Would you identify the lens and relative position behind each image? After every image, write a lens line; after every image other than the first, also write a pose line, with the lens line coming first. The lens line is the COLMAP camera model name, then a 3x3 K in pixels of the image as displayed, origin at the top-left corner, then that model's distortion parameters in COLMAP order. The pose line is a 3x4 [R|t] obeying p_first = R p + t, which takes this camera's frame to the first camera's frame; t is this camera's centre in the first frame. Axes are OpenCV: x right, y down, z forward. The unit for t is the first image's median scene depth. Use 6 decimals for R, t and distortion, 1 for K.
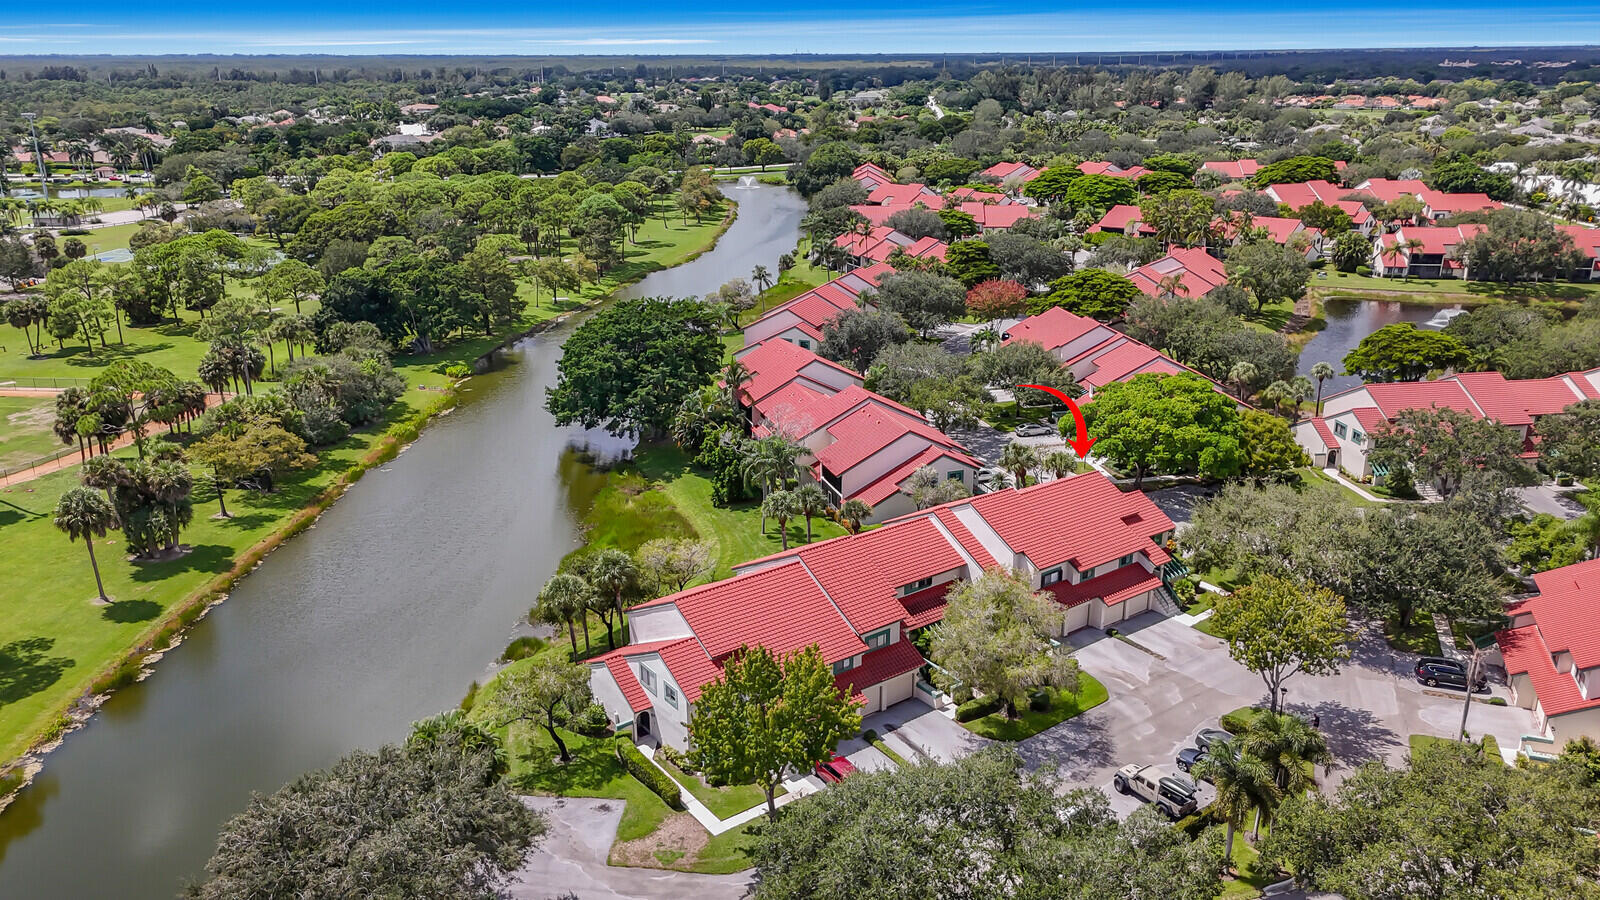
lens RADIAL K [[1170.3, 0, 800.0], [0, 1170.3, 450.1], [0, 0, 1]] dist [0.041640, -0.015348]
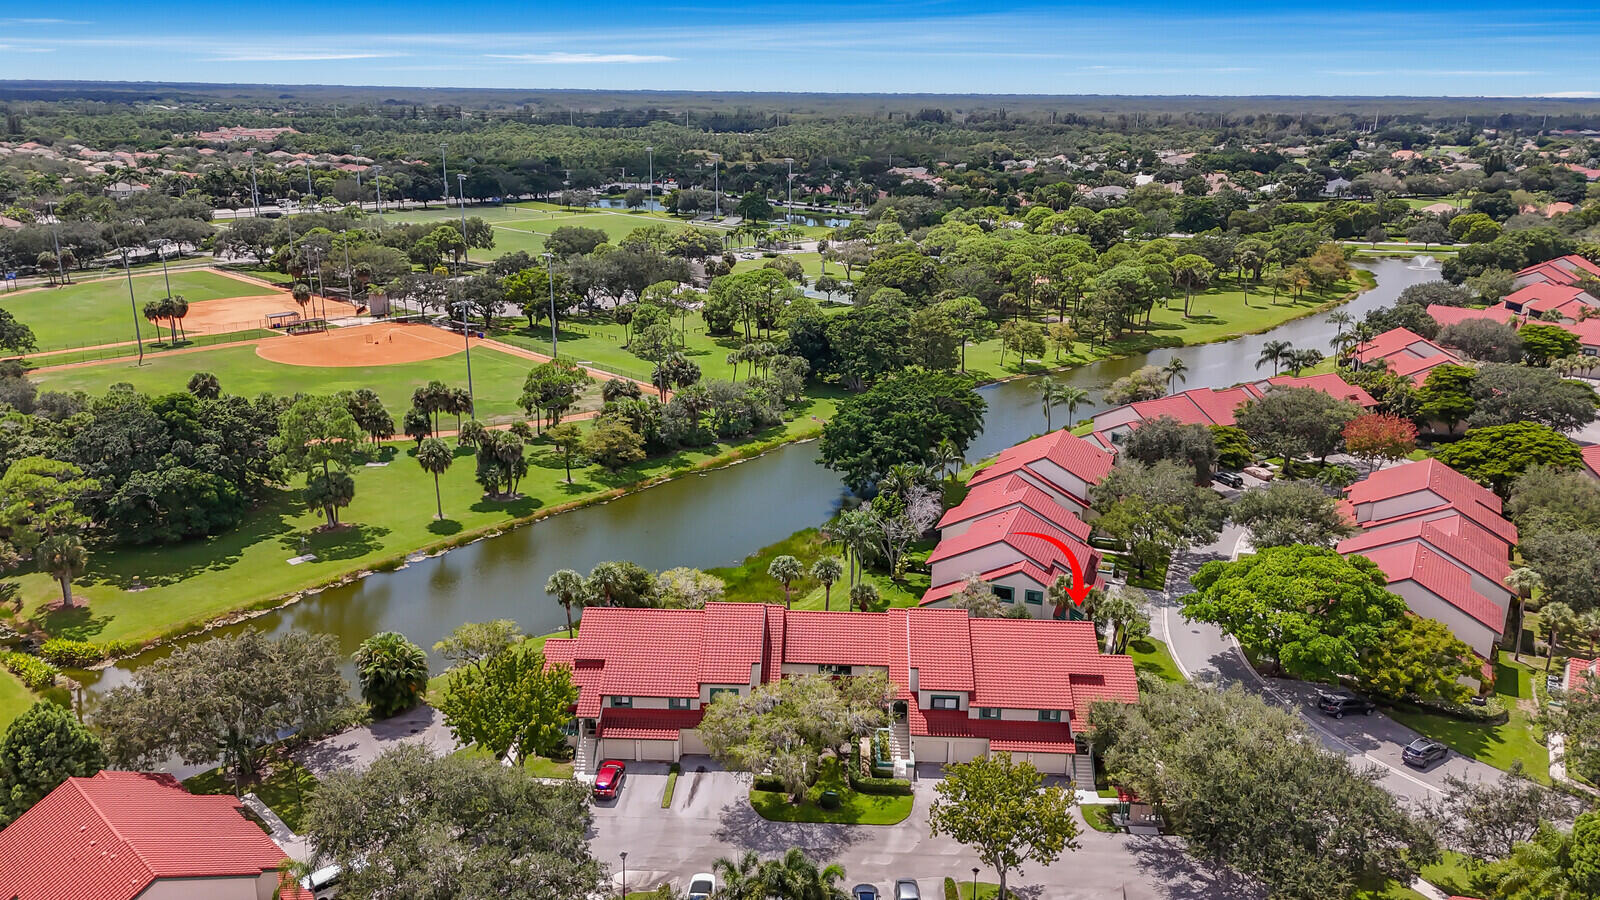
lens RADIAL K [[1170.3, 0, 796.0], [0, 1170.3, 447.7], [0, 0, 1]] dist [0.041640, -0.015348]
pose [[0.776708, 0.192938, -0.599583, 0.644038], [-0.212434, 0.976397, 0.039002, -0.112570], [0.592956, 0.097079, 0.799361, 0.085406]]
